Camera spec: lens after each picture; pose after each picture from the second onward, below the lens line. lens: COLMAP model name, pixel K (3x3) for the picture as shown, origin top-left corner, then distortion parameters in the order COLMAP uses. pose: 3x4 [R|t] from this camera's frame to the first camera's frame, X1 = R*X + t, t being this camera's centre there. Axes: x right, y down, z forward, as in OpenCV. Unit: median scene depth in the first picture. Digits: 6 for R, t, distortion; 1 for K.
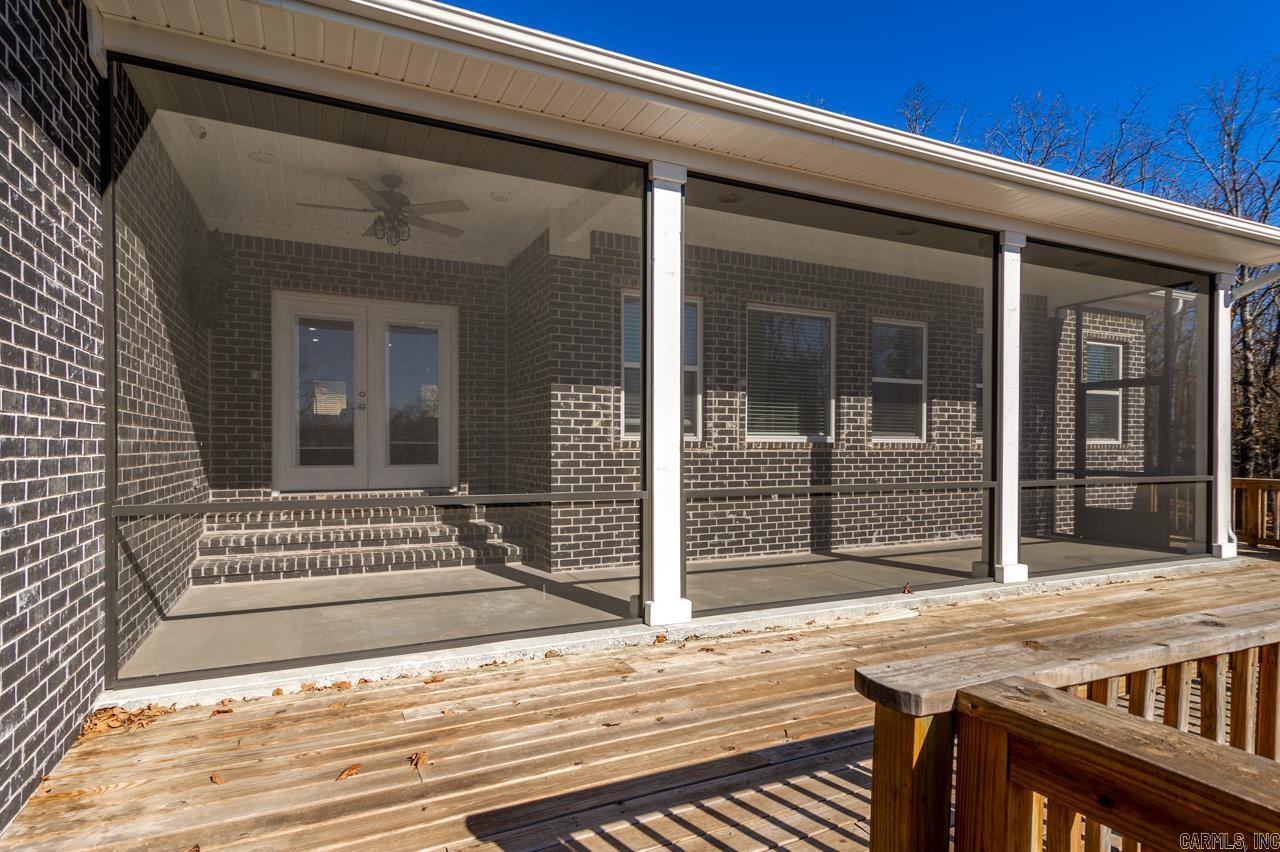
lens RADIAL K [[651.7, 0, 604.2], [0, 651.7, 458.0], [0, 0, 1]] dist [0.002298, 0.000067]
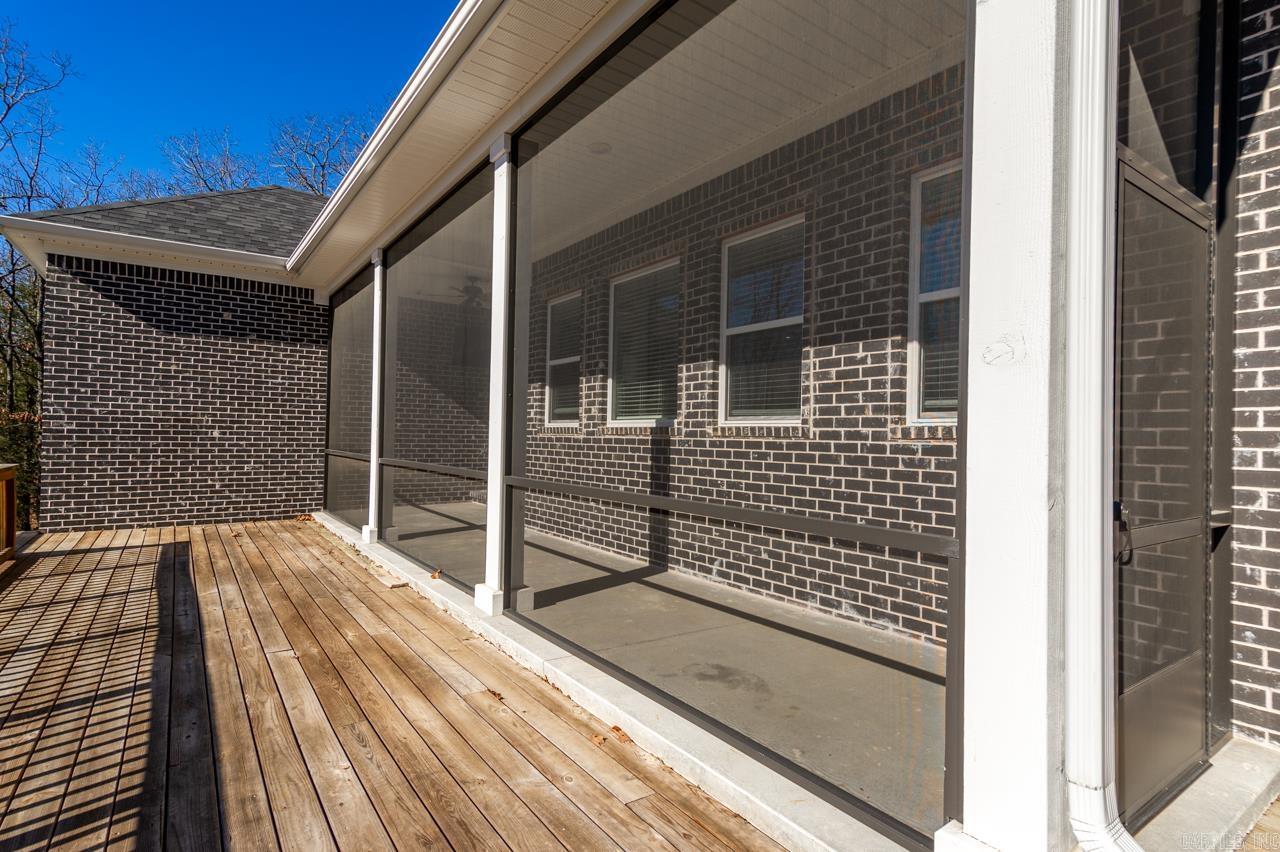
lens RADIAL K [[651.7, 0, 640.1], [0, 651.7, 424.9], [0, 0, 1]] dist [0.002298, 0.000067]
pose [[0.212984, -0.013219, -0.976966, 1.061744], [-0.025340, 0.999497, -0.019048, -0.010724], [0.976727, 0.028814, 0.212542, 0.784905]]
